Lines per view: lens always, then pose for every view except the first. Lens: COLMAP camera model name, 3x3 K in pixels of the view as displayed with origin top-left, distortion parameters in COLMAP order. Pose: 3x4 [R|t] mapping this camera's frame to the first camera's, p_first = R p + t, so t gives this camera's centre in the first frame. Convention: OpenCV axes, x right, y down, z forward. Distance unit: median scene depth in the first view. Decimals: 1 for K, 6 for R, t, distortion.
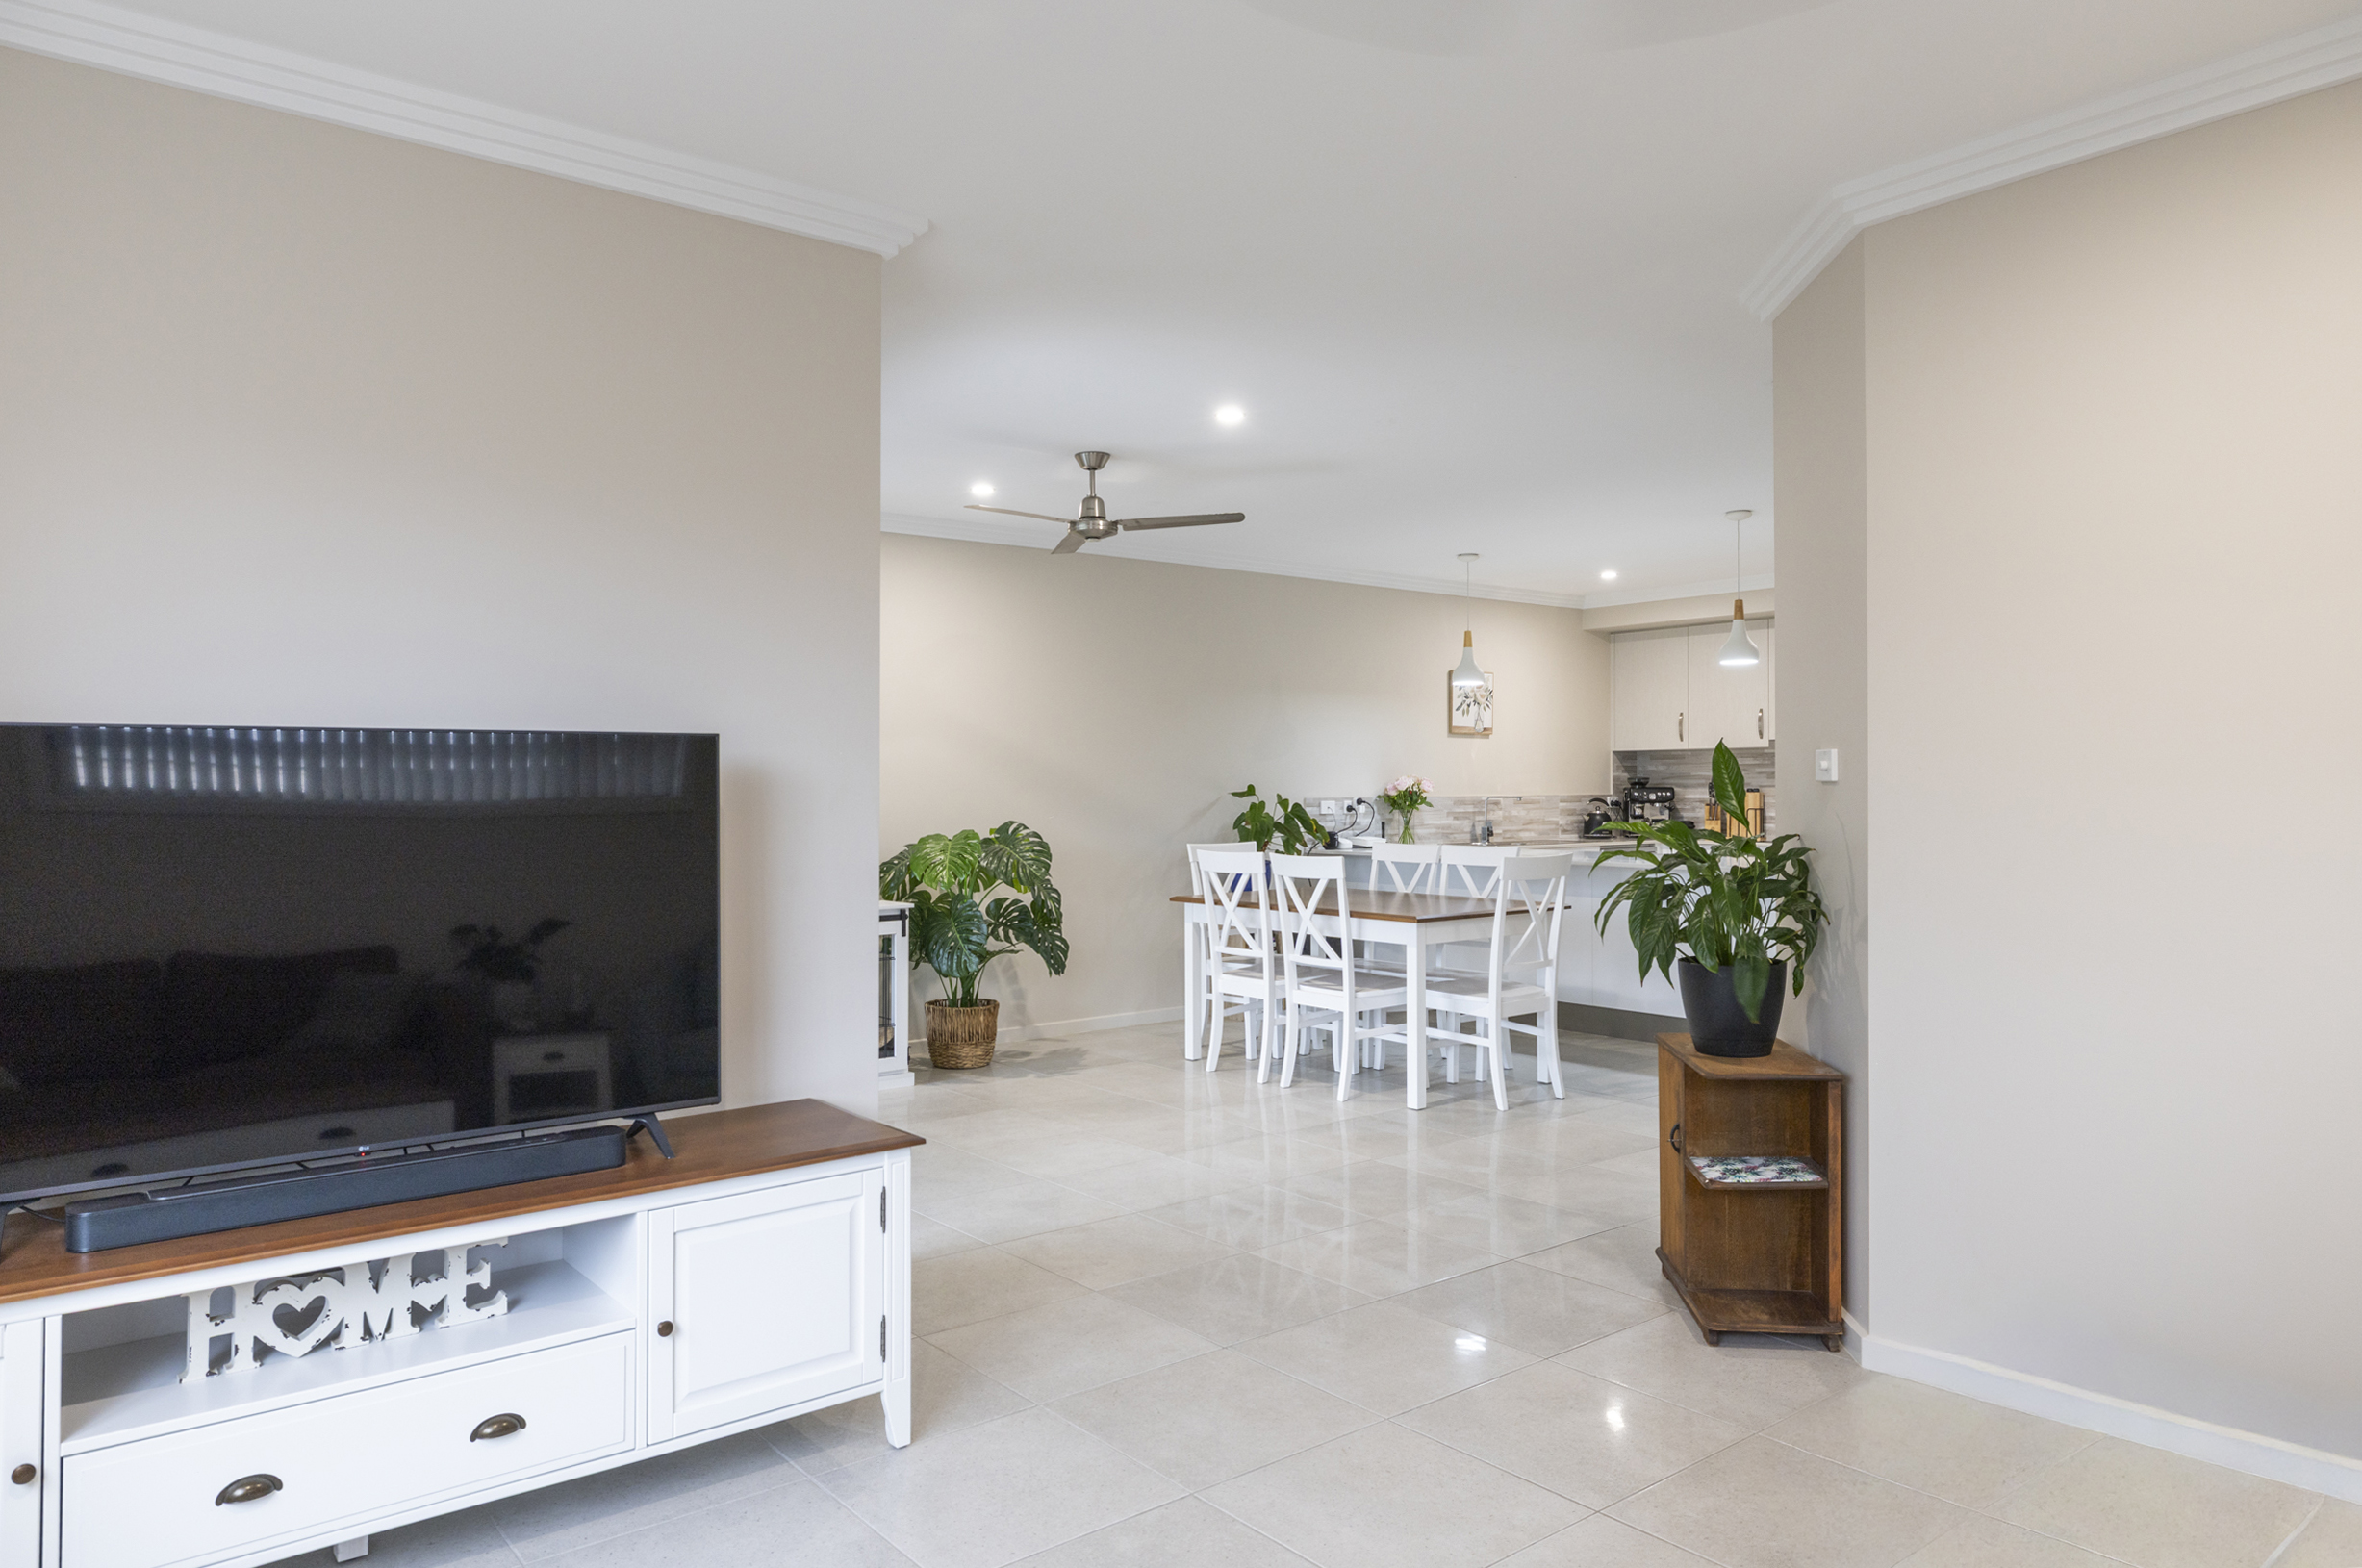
lens RADIAL K [[1980.8, 0, 1165.5], [0, 1980.8, 797.2], [0, 0, 1]] dist [0.194015, 0.003882]
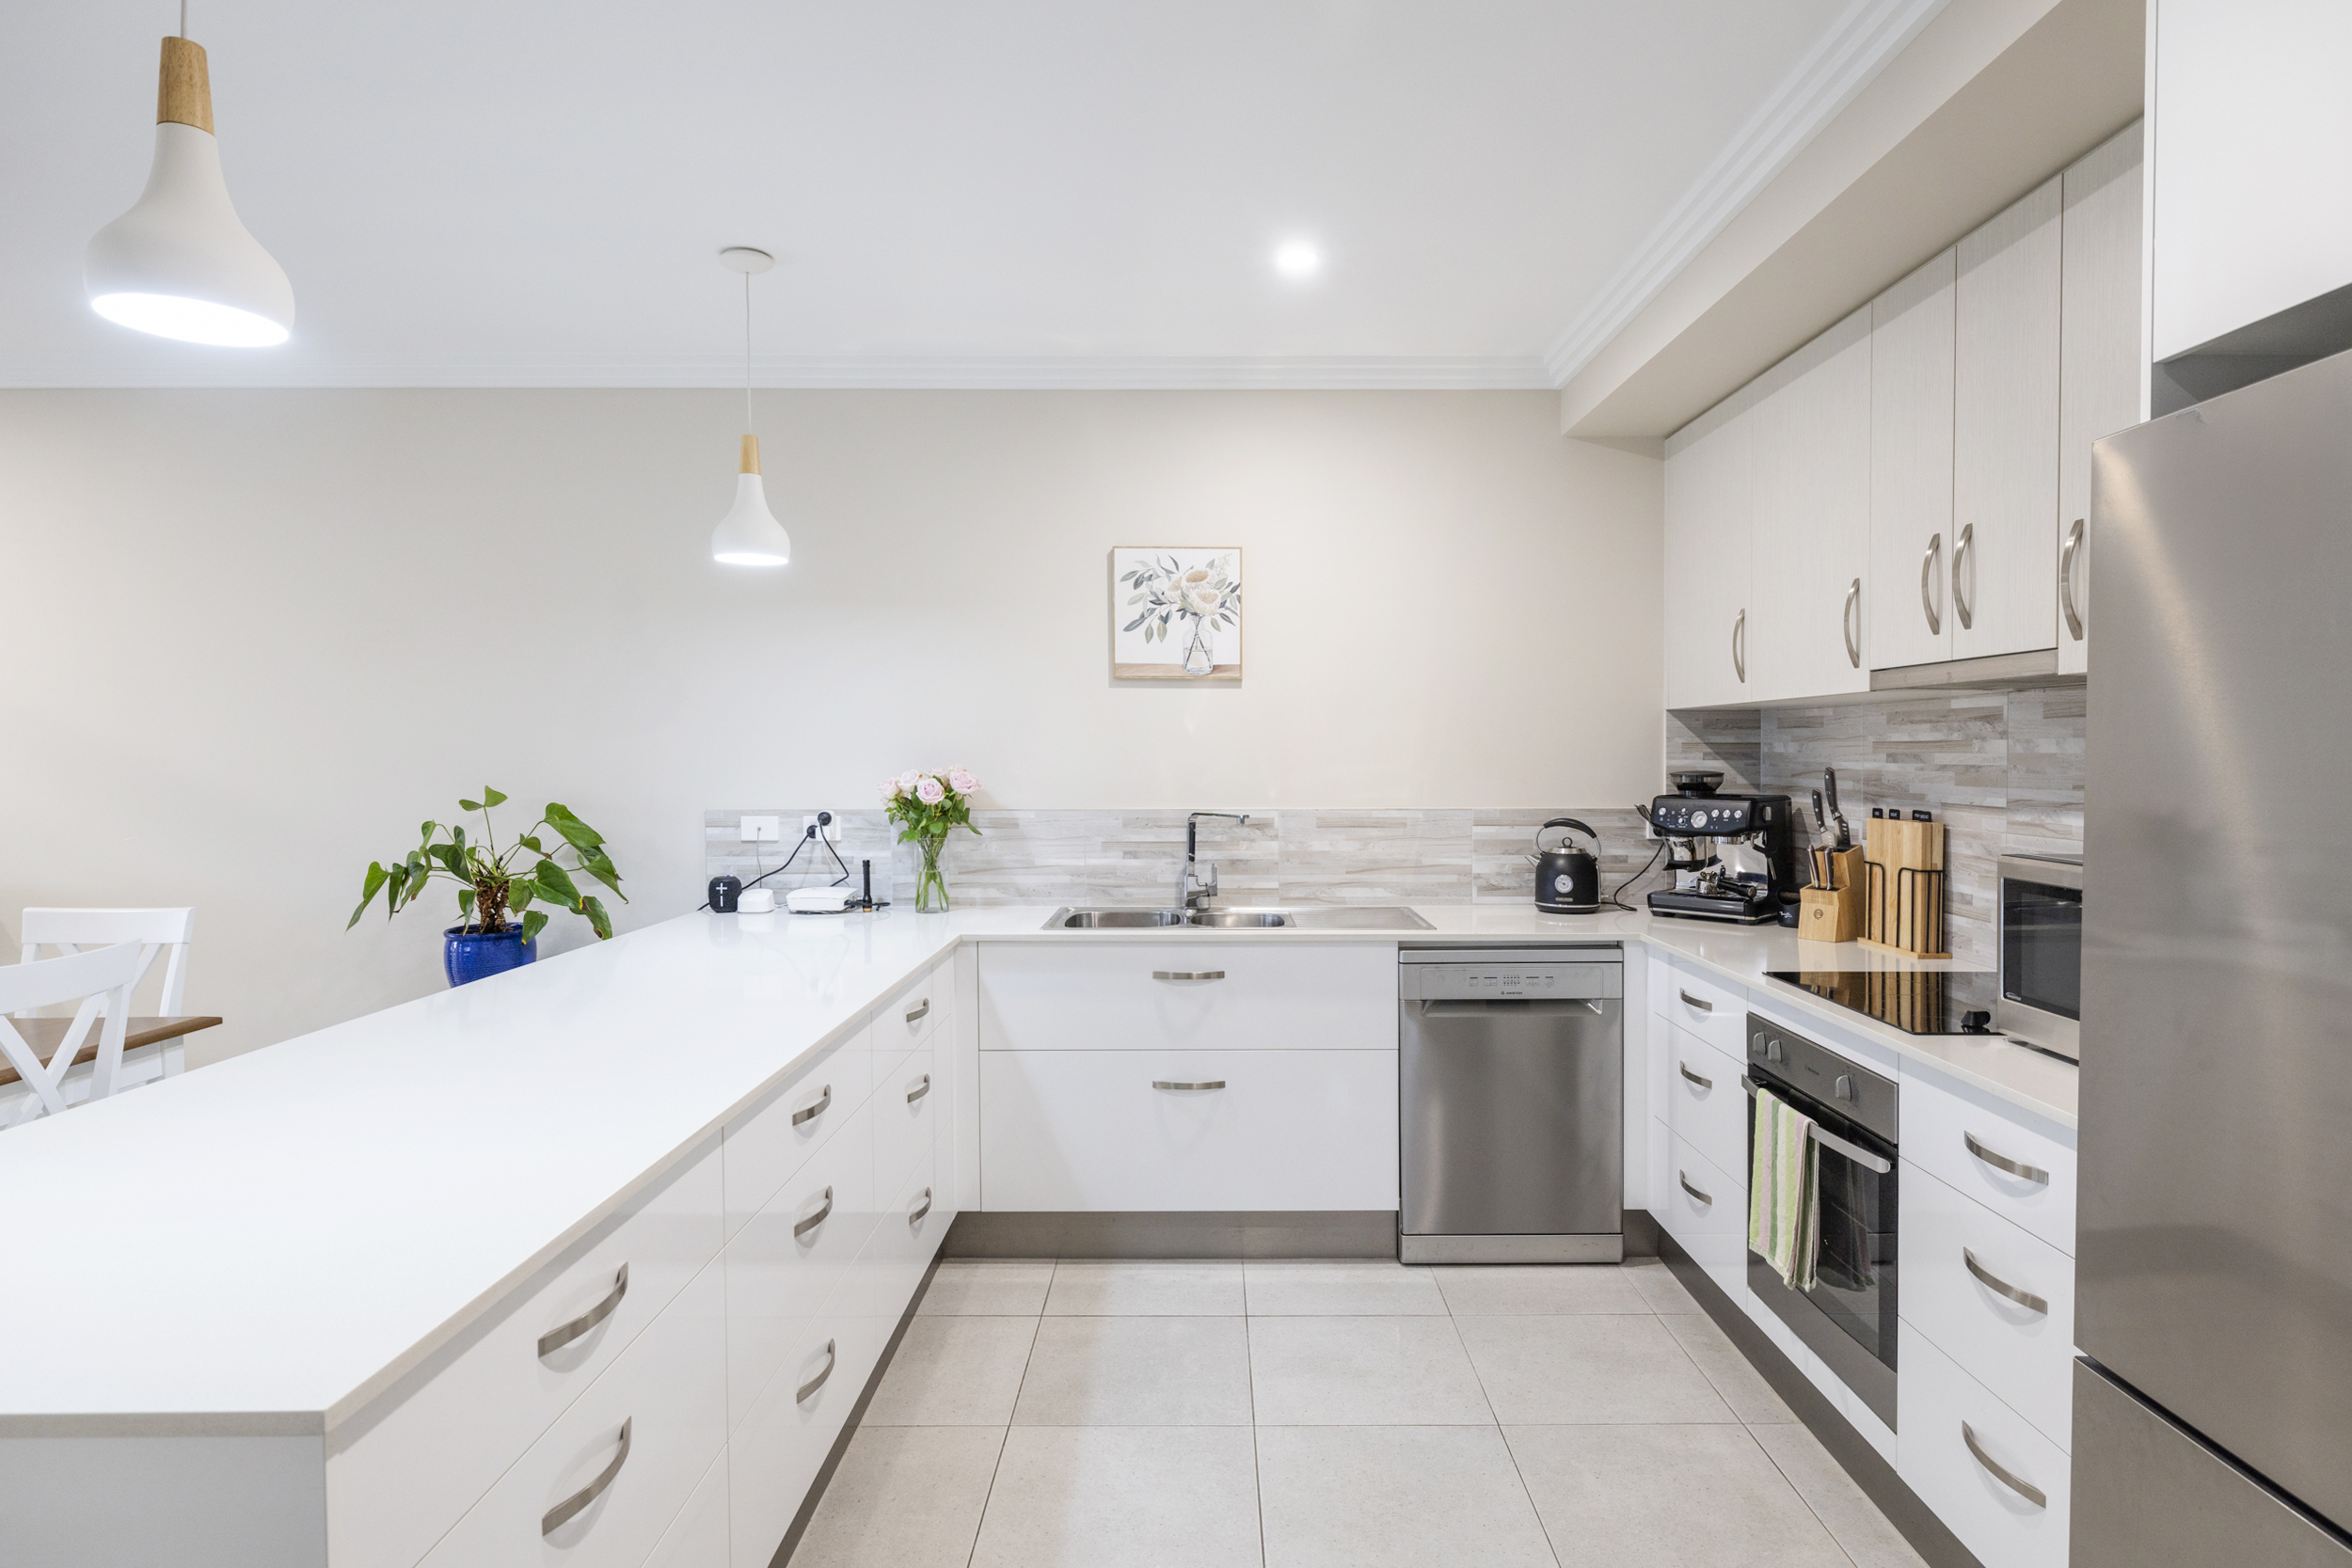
lens RADIAL K [[1276.0, 0, 1233.5], [0, 1276.0, 771.5], [0, 0, 1]] dist [0.003920, 0.000803]
pose [[0.714052, 0.017618, -0.699871, 0.479831], [-0.005068, 0.999787, 0.019997, -0.020094], [0.700075, -0.010732, 0.713989, 1.005480]]
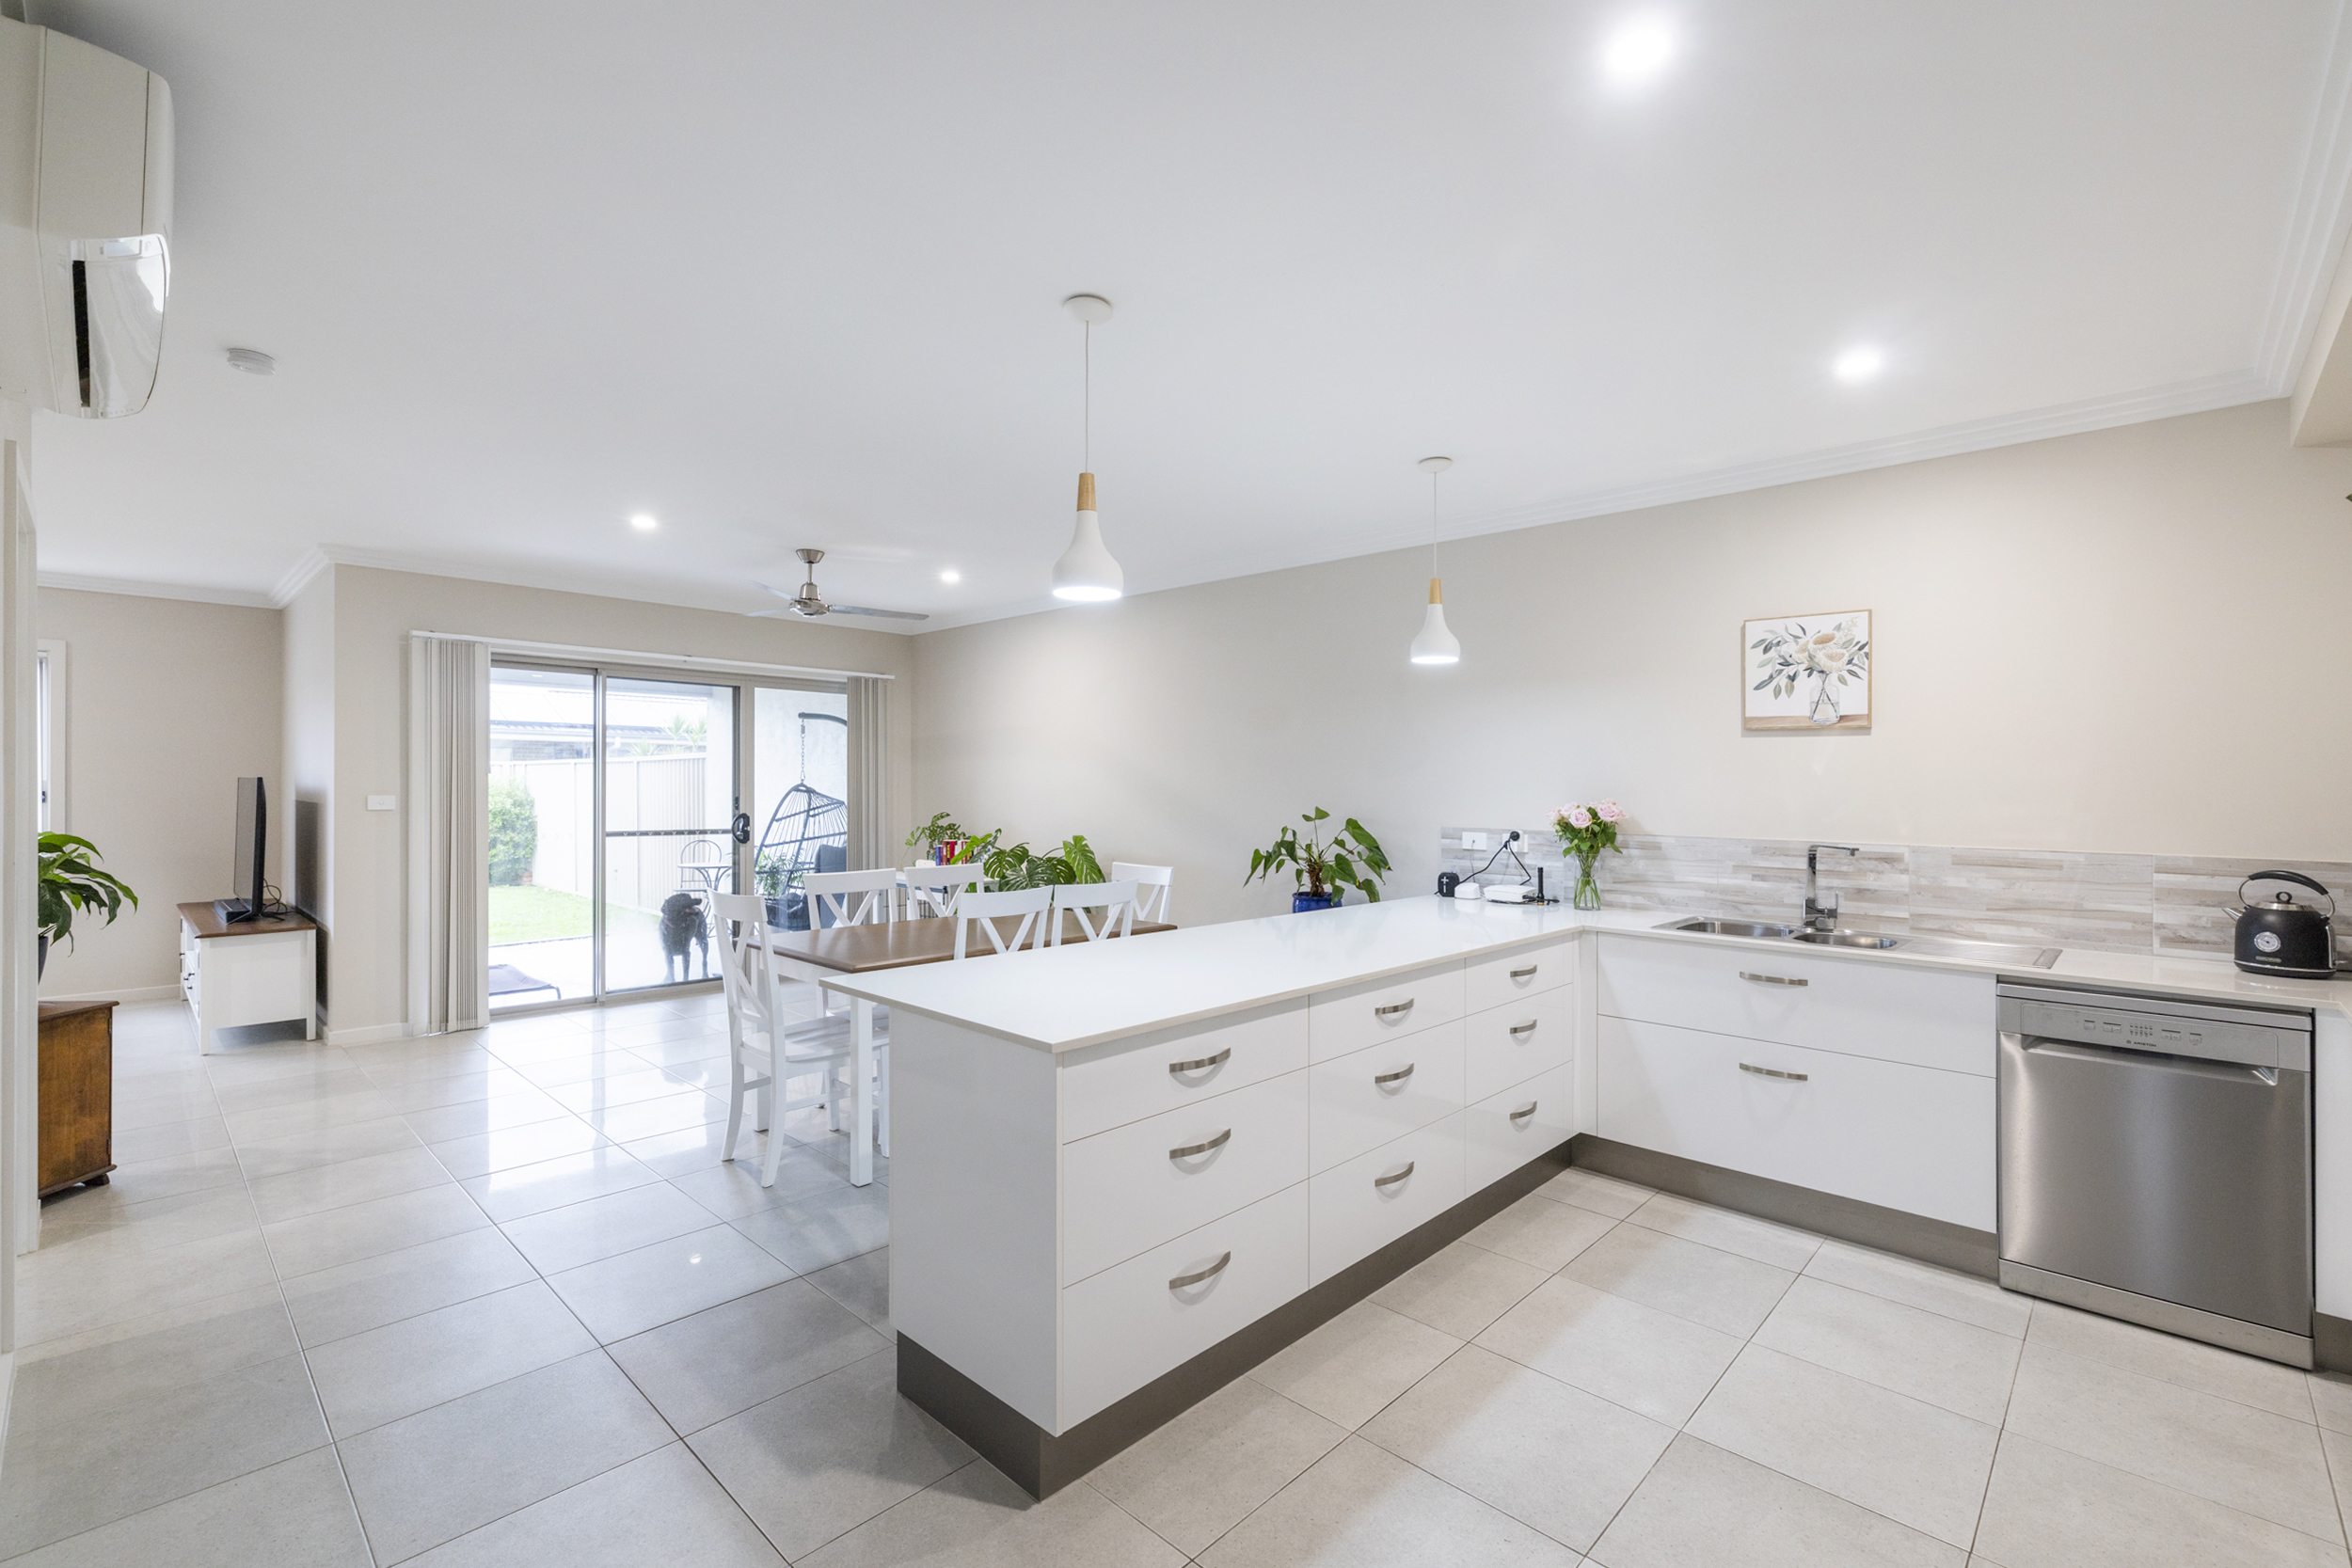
lens RADIAL K [[1029.9, 0, 1178.5], [0, 1029.9, 783.4], [0, 0, 1]] dist [0.007415, 0.000010]
pose [[0.027146, 0.005885, -0.999614, 0.553442], [-0.012361, 0.999908, 0.005551, -0.020383], [0.999555, 0.012206, 0.027217, 1.040742]]
